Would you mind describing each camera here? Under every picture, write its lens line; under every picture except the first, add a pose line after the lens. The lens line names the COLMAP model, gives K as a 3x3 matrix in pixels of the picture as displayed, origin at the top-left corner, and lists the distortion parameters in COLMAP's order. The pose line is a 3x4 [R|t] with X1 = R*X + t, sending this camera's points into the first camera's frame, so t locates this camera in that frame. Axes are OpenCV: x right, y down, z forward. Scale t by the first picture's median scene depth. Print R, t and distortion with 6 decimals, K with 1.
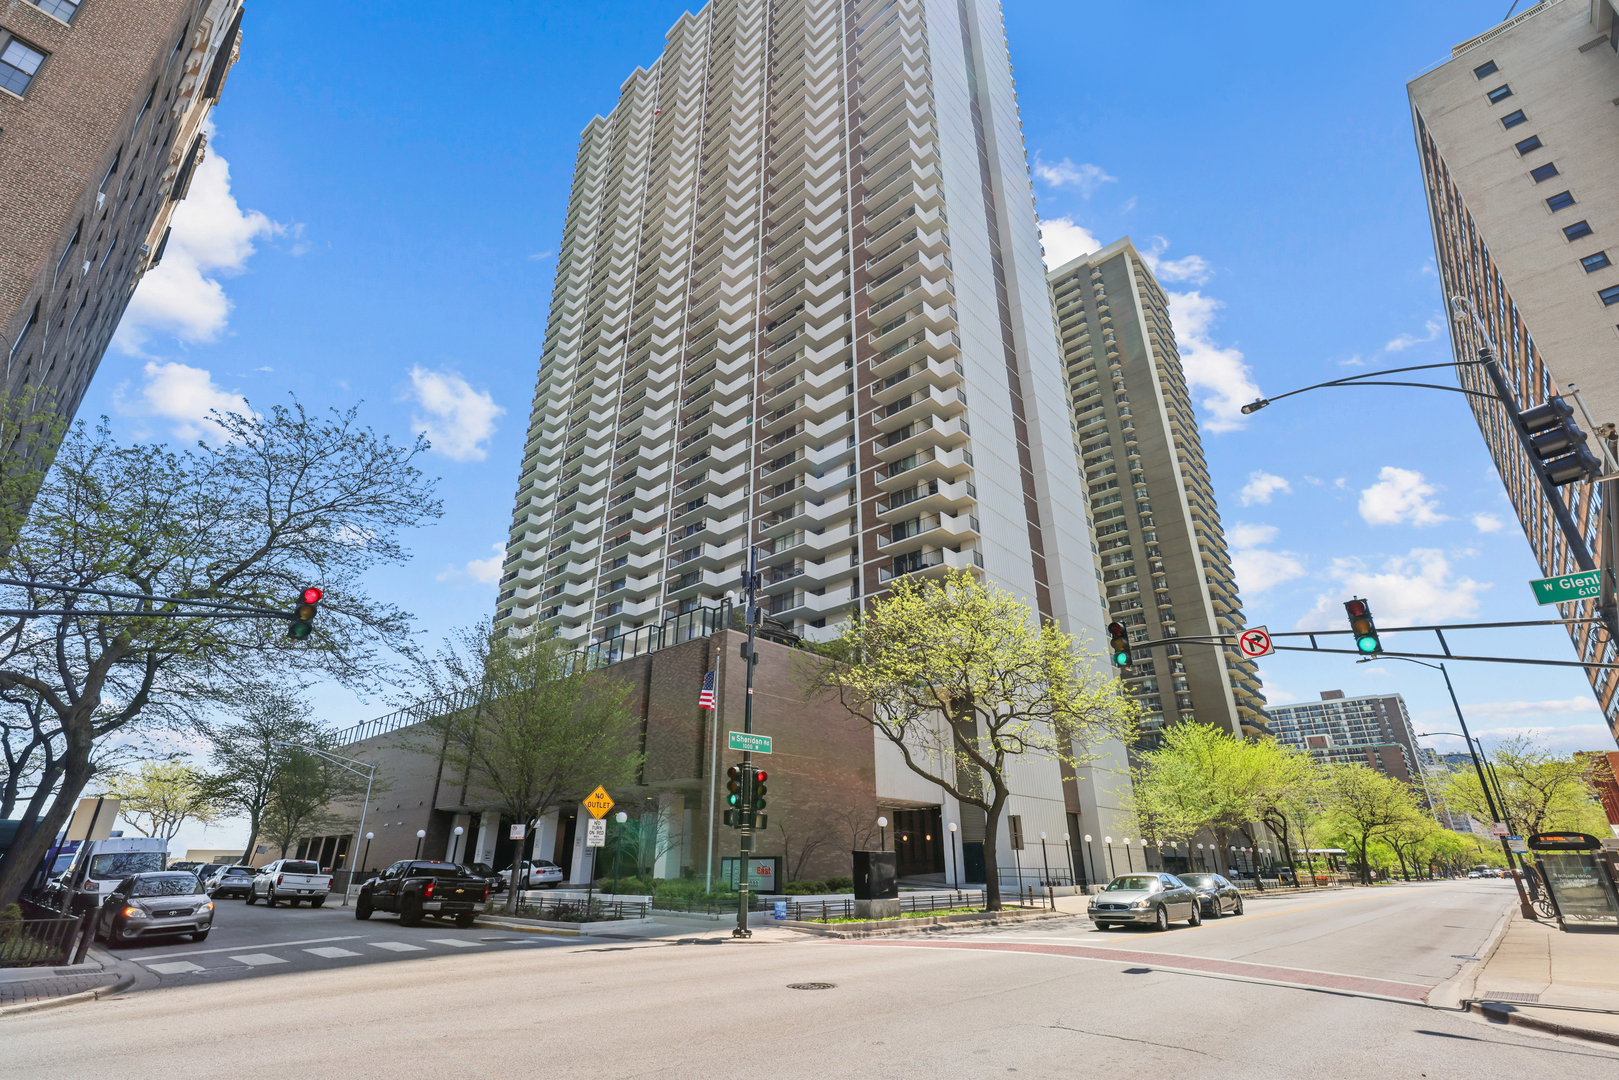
lens RADIAL K [[731.8, 0, 809.5], [0, 731.8, 540.0], [0, 0, 1]] dist [-0.000442, -0.000336]
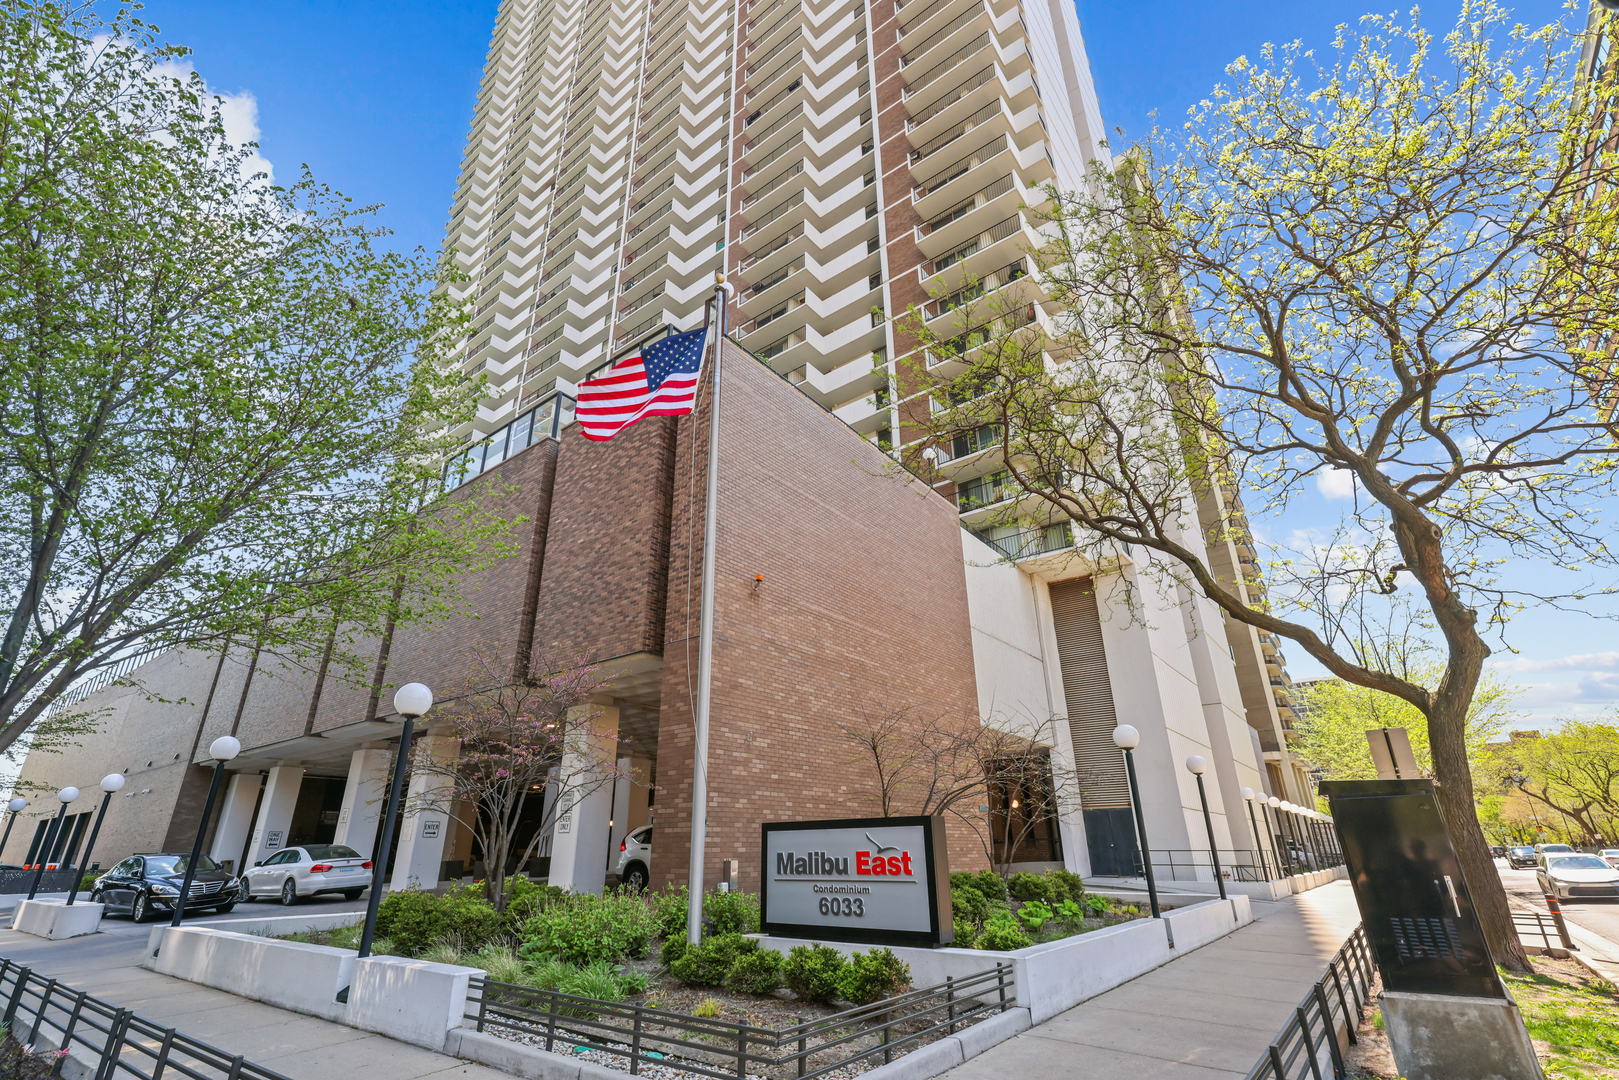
lens RADIAL K [[731.8, 0, 809.5], [0, 731.8, 540.0], [0, 0, 1]] dist [-0.000442, -0.000336]
pose [[0.996671, 0.021689, 0.078588, -0.080671], [-0.022914, 0.999629, 0.014726, 0.213417], [-0.078240, -0.016478, 0.996798, 0.478676]]
